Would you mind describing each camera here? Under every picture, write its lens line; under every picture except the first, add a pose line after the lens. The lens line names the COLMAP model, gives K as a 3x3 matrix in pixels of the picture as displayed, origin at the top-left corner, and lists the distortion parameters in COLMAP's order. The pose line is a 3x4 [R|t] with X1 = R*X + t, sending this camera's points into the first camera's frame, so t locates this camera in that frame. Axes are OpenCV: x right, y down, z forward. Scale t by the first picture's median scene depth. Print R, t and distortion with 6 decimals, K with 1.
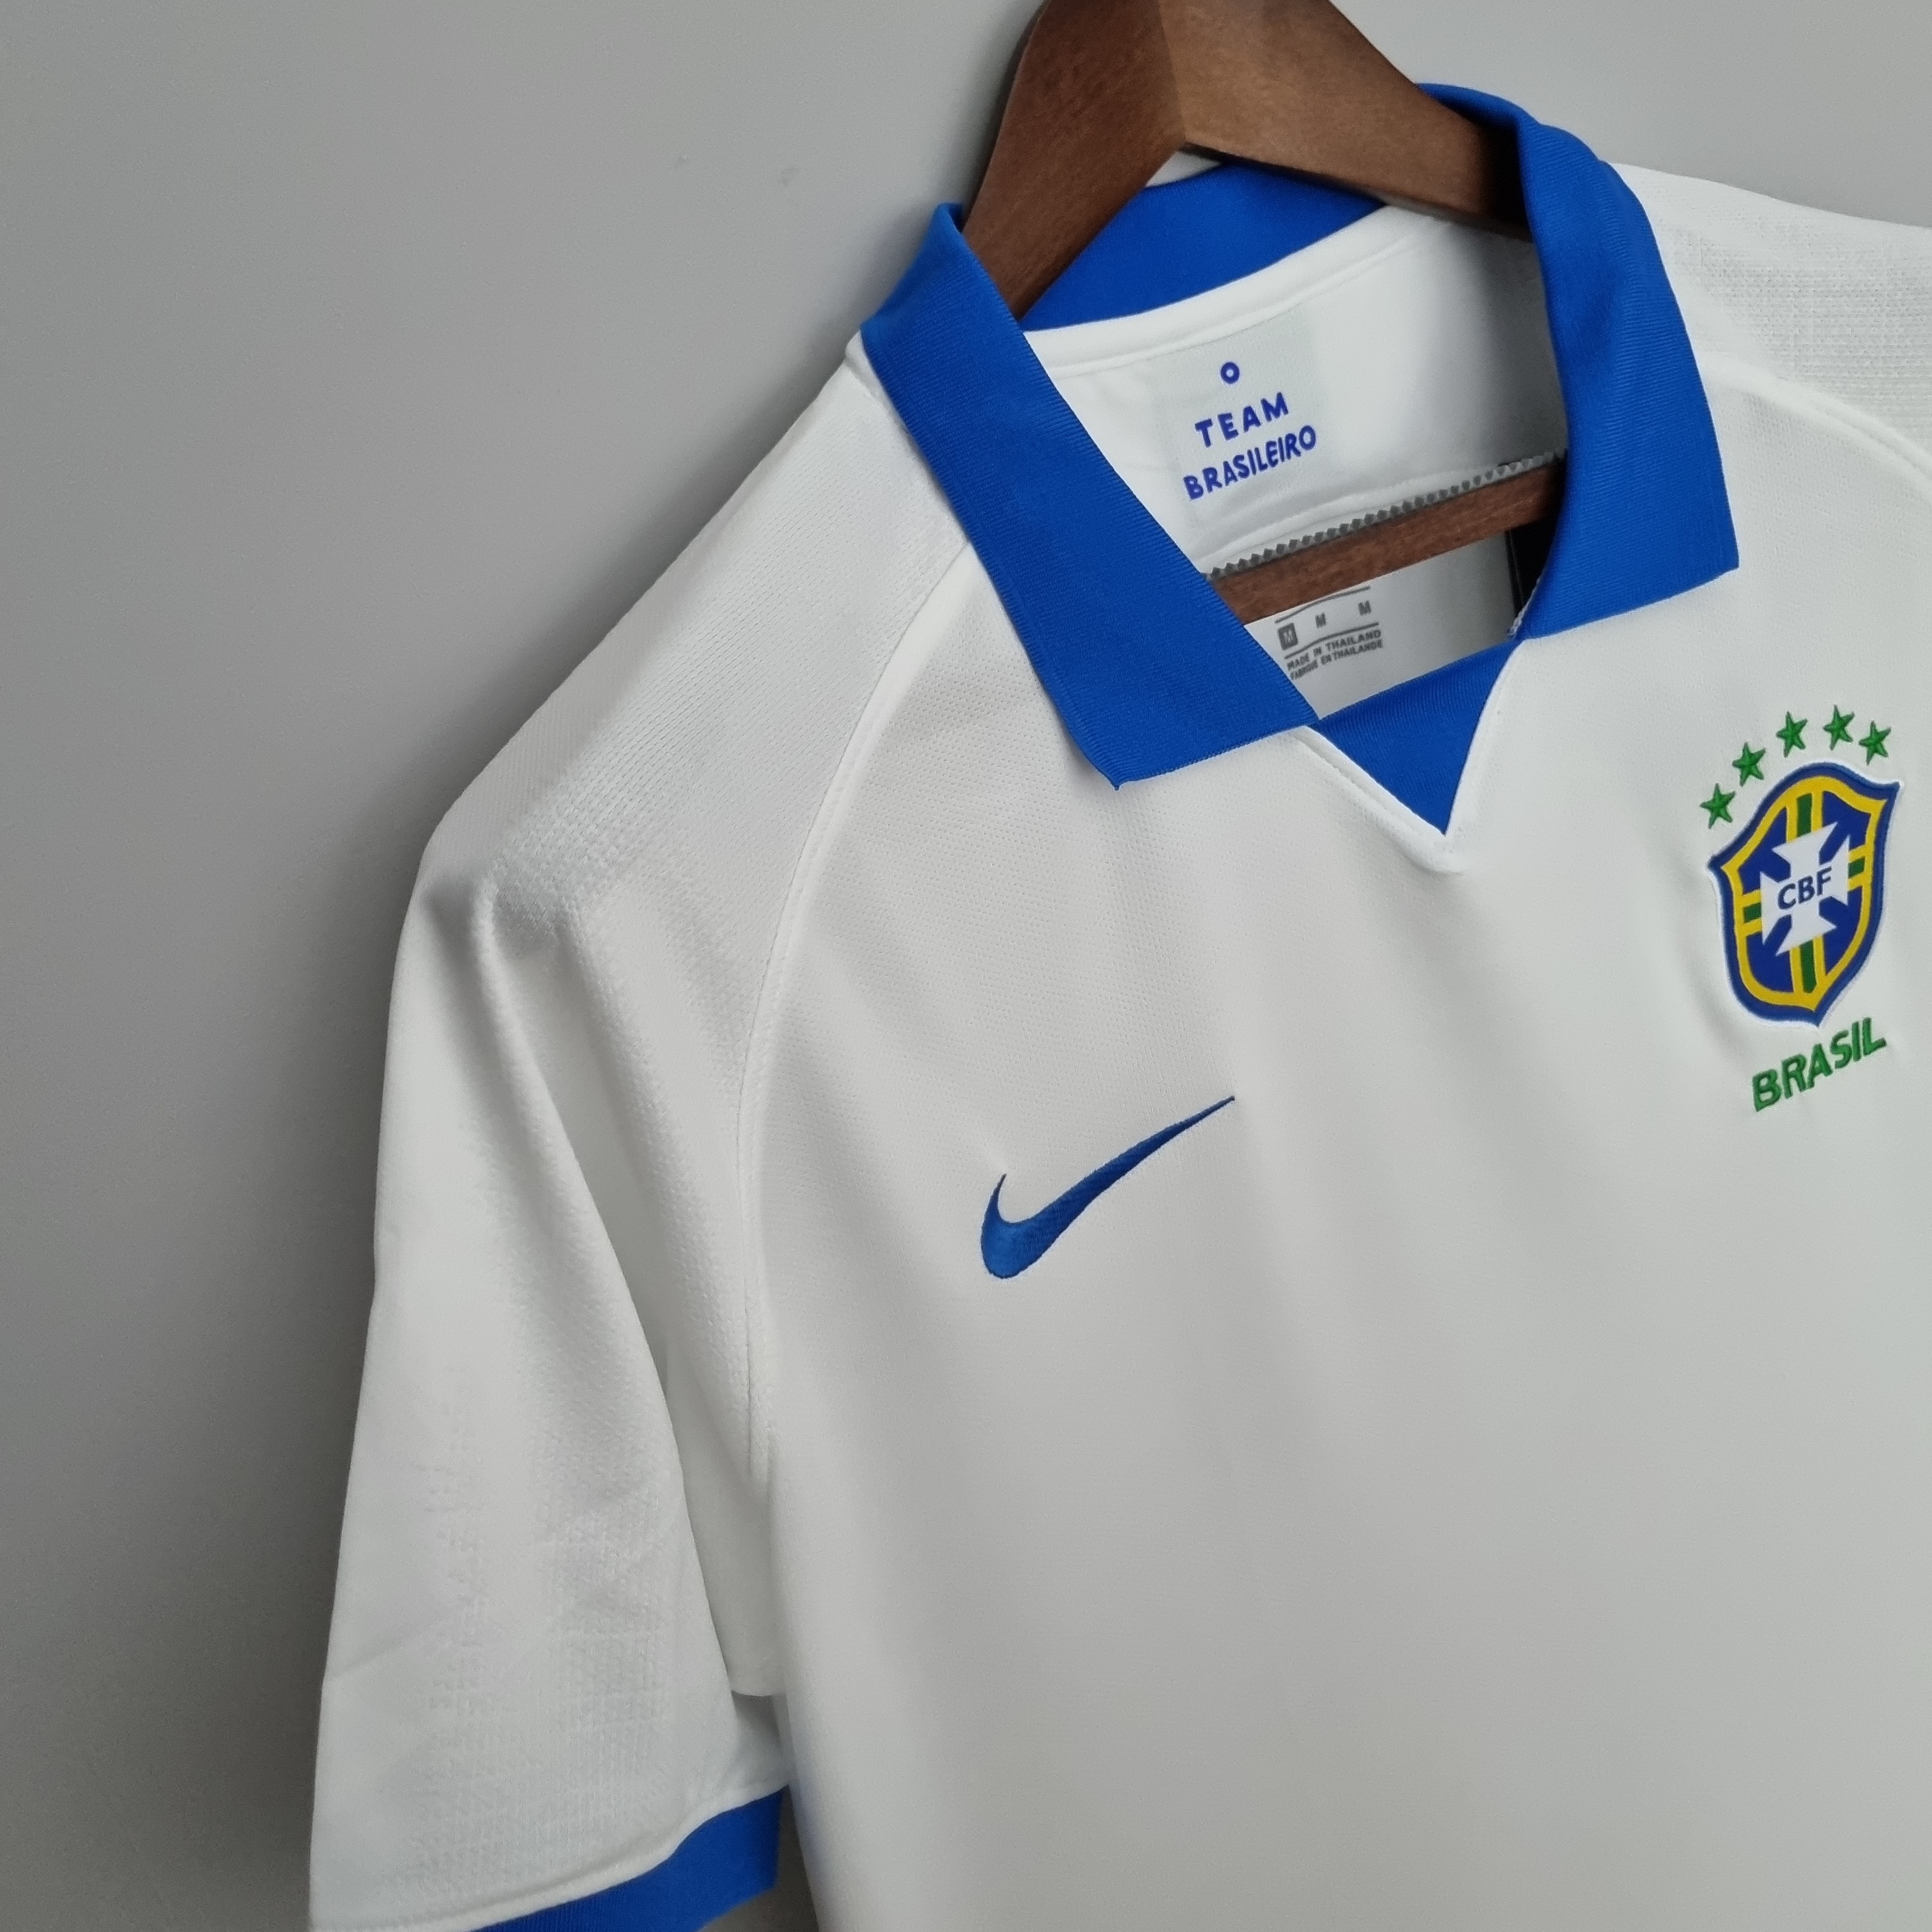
lens RADIAL K [[1988.9, 0, 966.0], [0, 1988.9, 966.0], [0, 0, 1]] dist [0.004609, 0.021147]
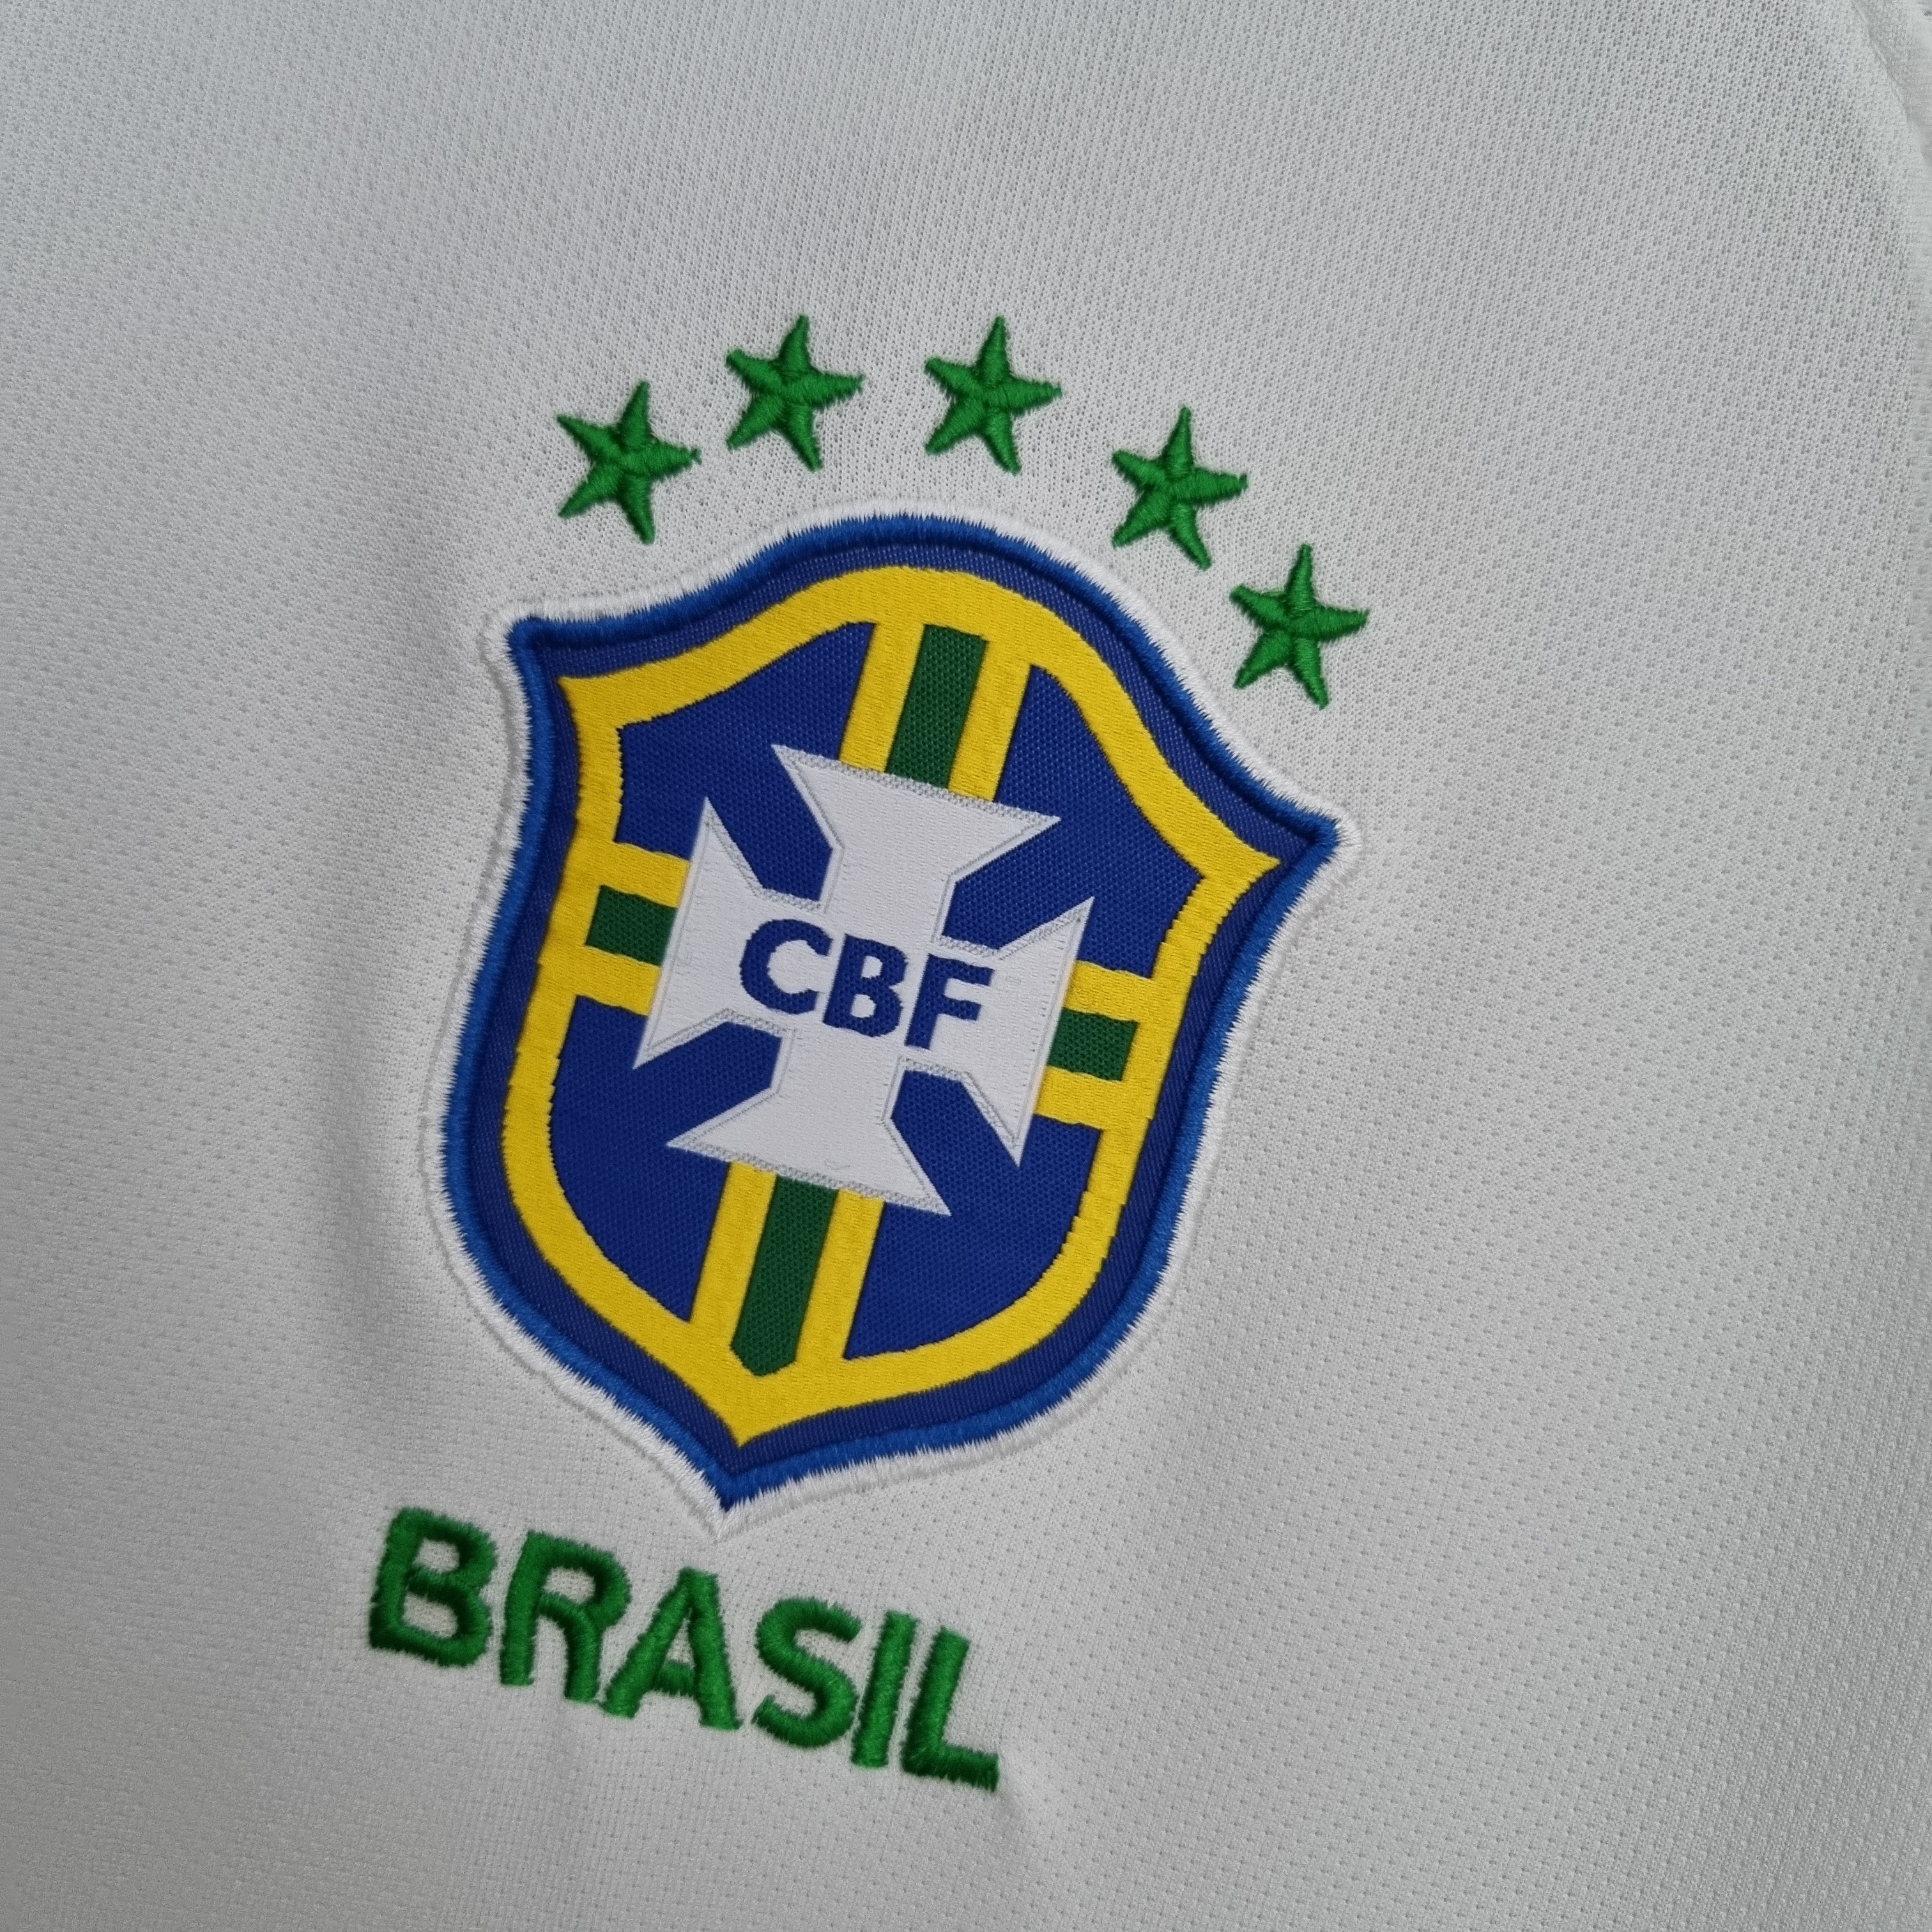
lens RADIAL K [[2010.4, 0, 966.0], [0, 2010.4, 966.0], [0, 0, 1]] dist [-0.030960, 0.000508]
pose [[0.814934, 0.445296, -0.370936, 0.561542], [-0.552329, 0.790598, -0.264364, 0.027969], [0.175541, 0.420318, 0.890235, 0.780054]]
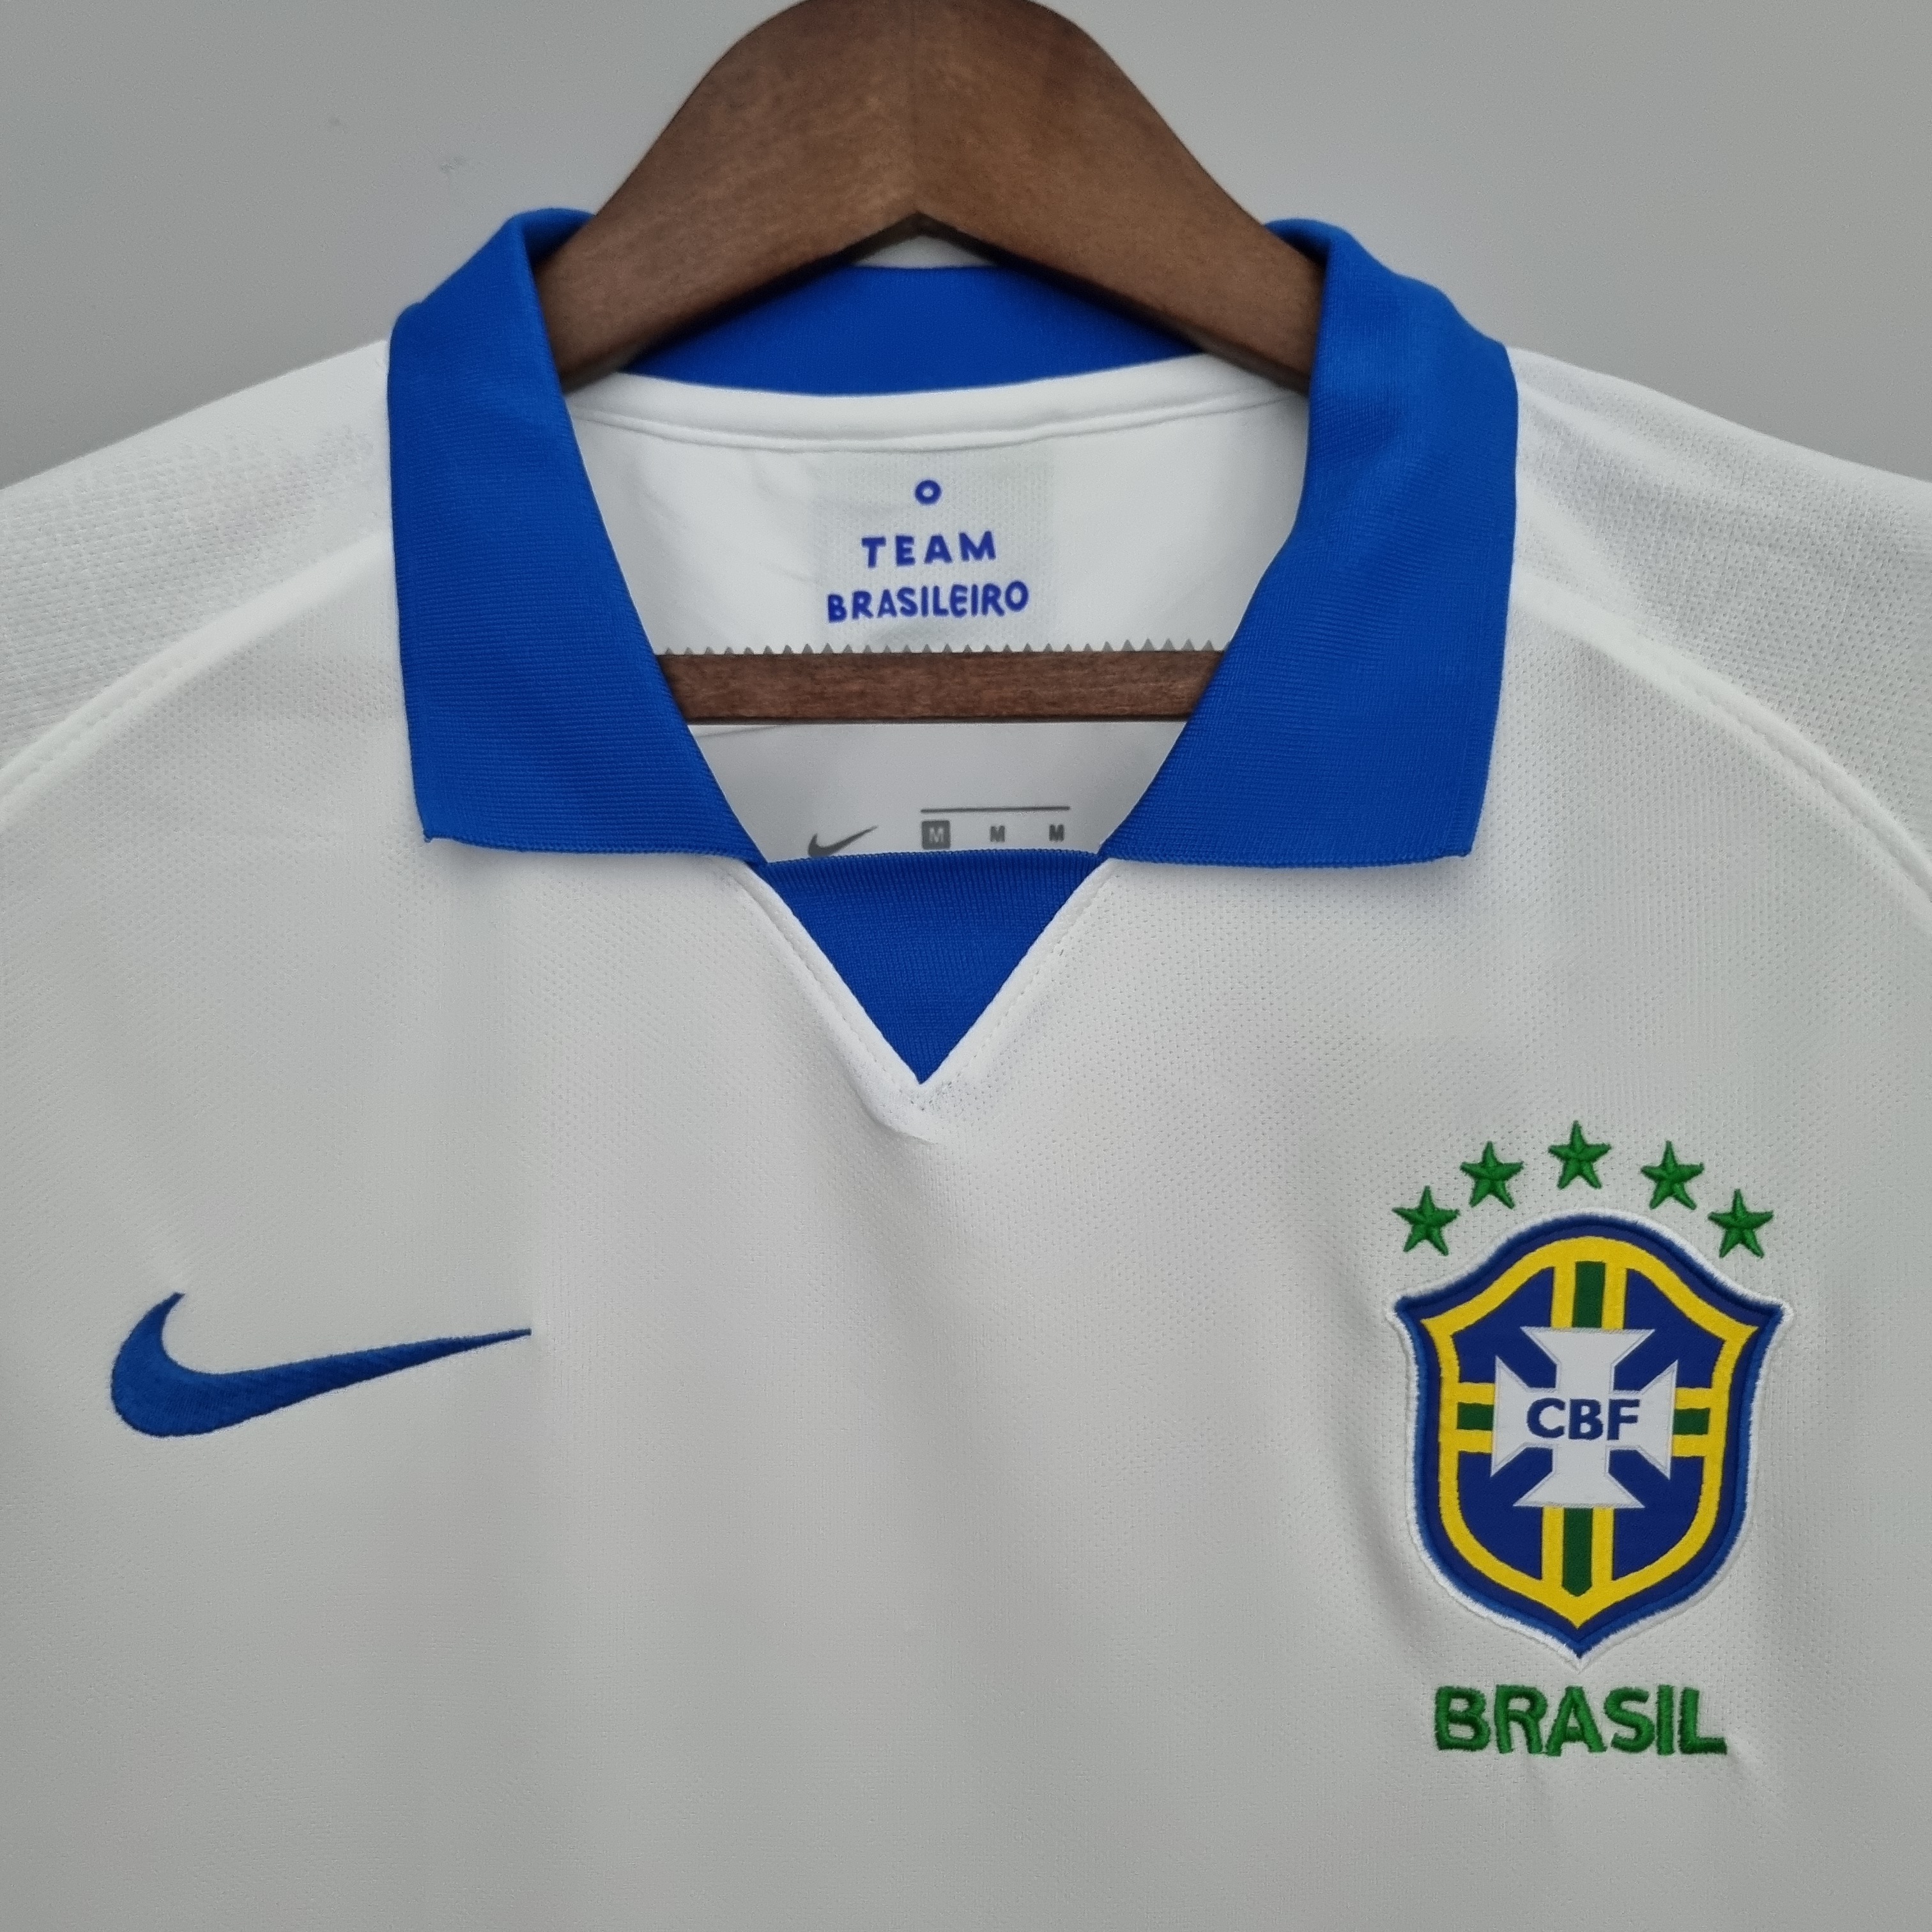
lens RADIAL K [[1988.9, 0, 966.0], [0, 1988.9, 966.0], [0, 0, 1]] dist [0.004609, 0.021147]
pose [[0.866811, 0.251657, -0.430474, 0.509218], [-0.362079, 0.911226, -0.196382, 0.027178], [0.342838, 0.326092, 0.880980, 0.338669]]
